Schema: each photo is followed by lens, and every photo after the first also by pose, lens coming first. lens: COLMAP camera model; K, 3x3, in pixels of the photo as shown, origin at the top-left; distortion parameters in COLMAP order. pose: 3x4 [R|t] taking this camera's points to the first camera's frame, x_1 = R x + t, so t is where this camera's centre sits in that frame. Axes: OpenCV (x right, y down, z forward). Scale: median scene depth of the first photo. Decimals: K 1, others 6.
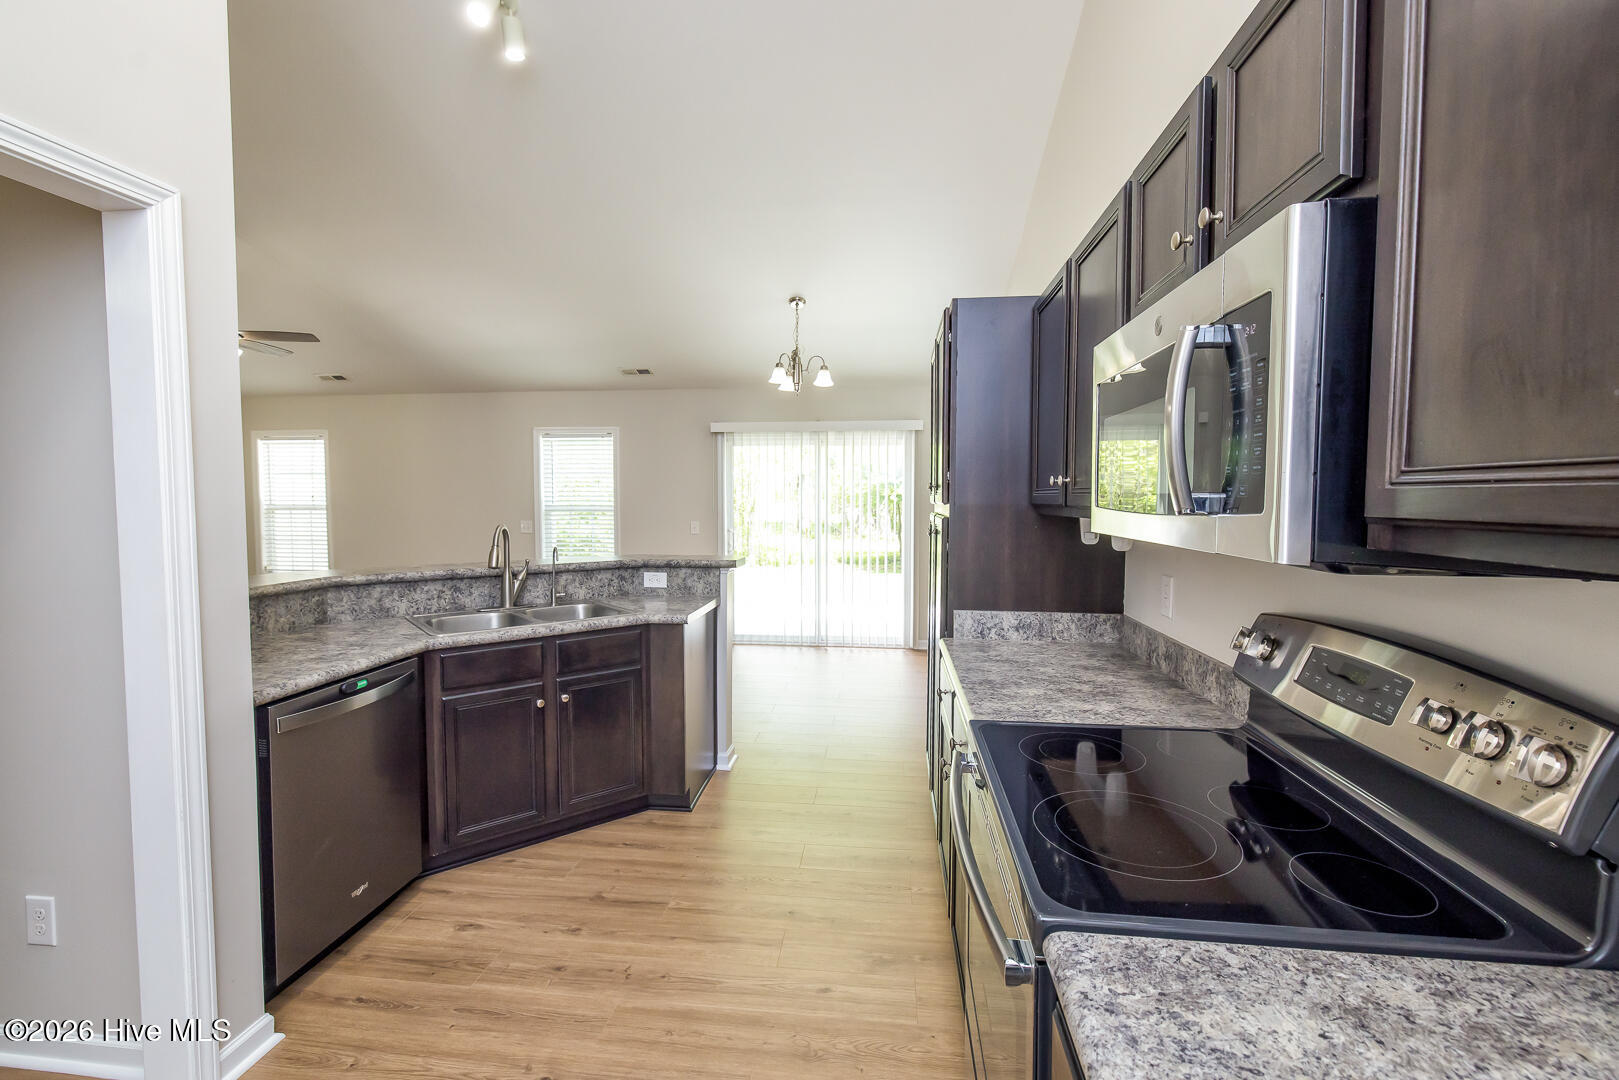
lens RADIAL K [[674.0, 0, 806.0], [0, 674.0, 535.6], [0, 0, 1]] dist [-0.000169, -0.000016]
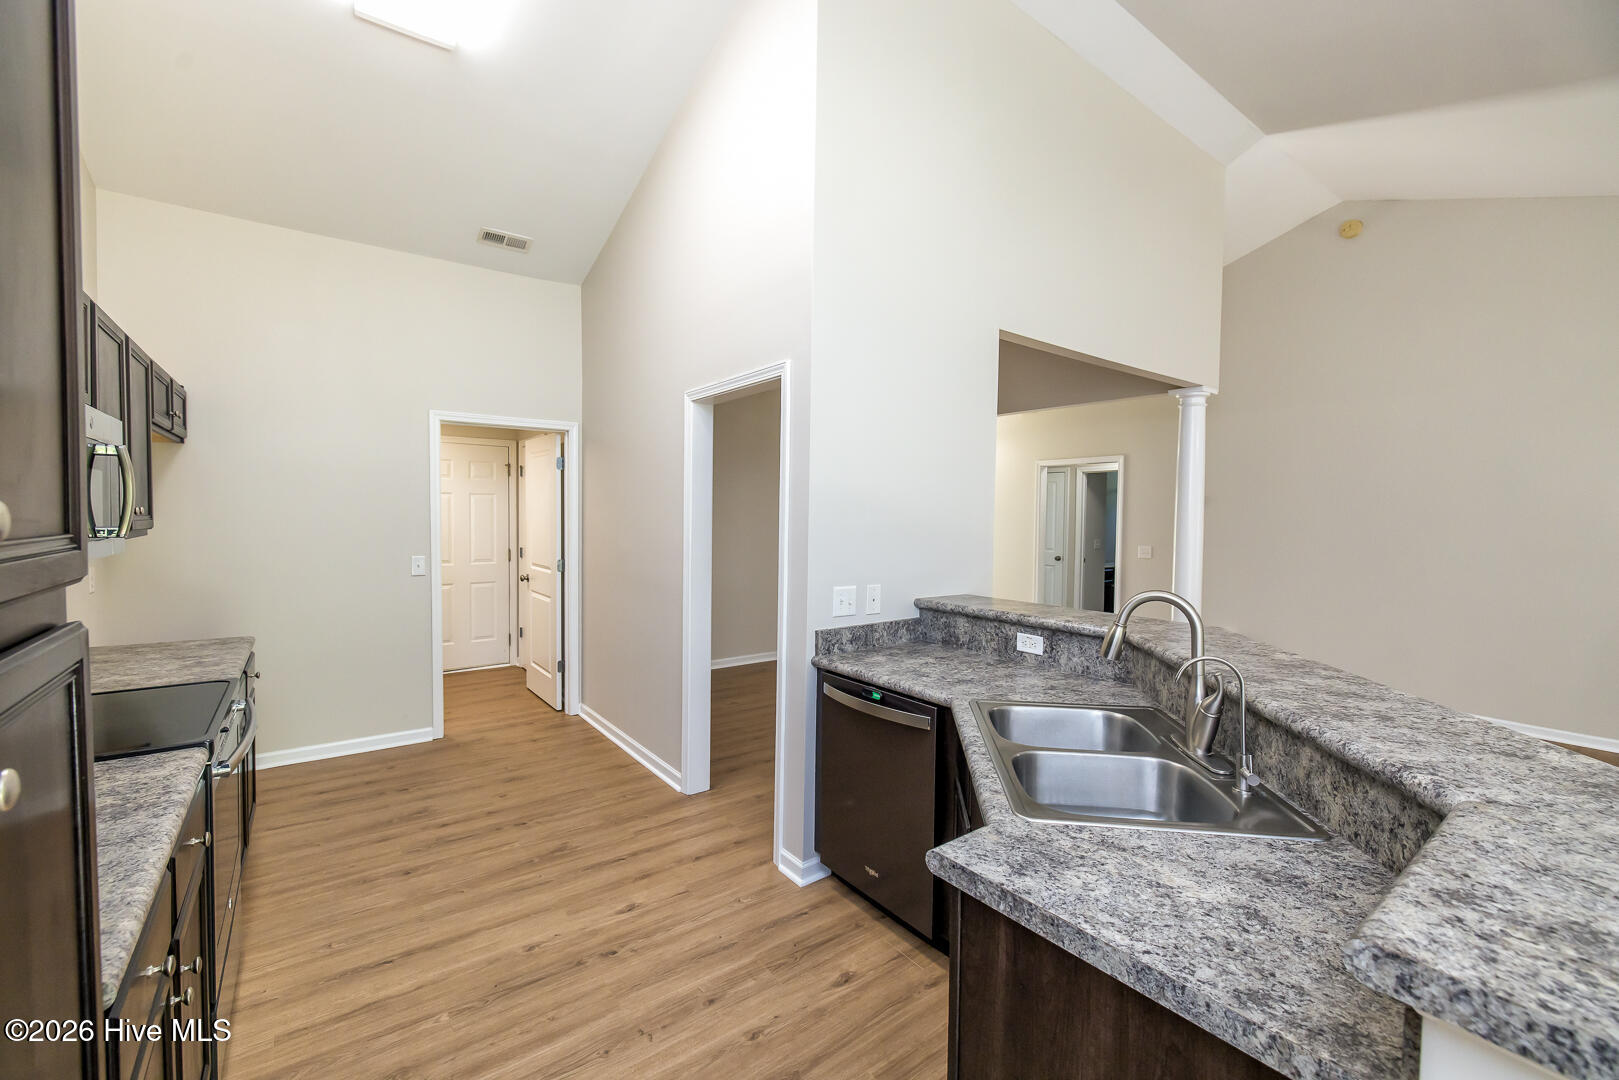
lens RADIAL K [[674.0, 0, 806.0], [0, 674.0, 535.6], [0, 0, 1]] dist [-0.000169, -0.000016]
pose [[-0.725689, 0.013191, -0.687896, 0.215481], [-0.051506, 0.995969, 0.073433, -0.132245], [0.686092, 0.088720, -0.722085, 1.788268]]
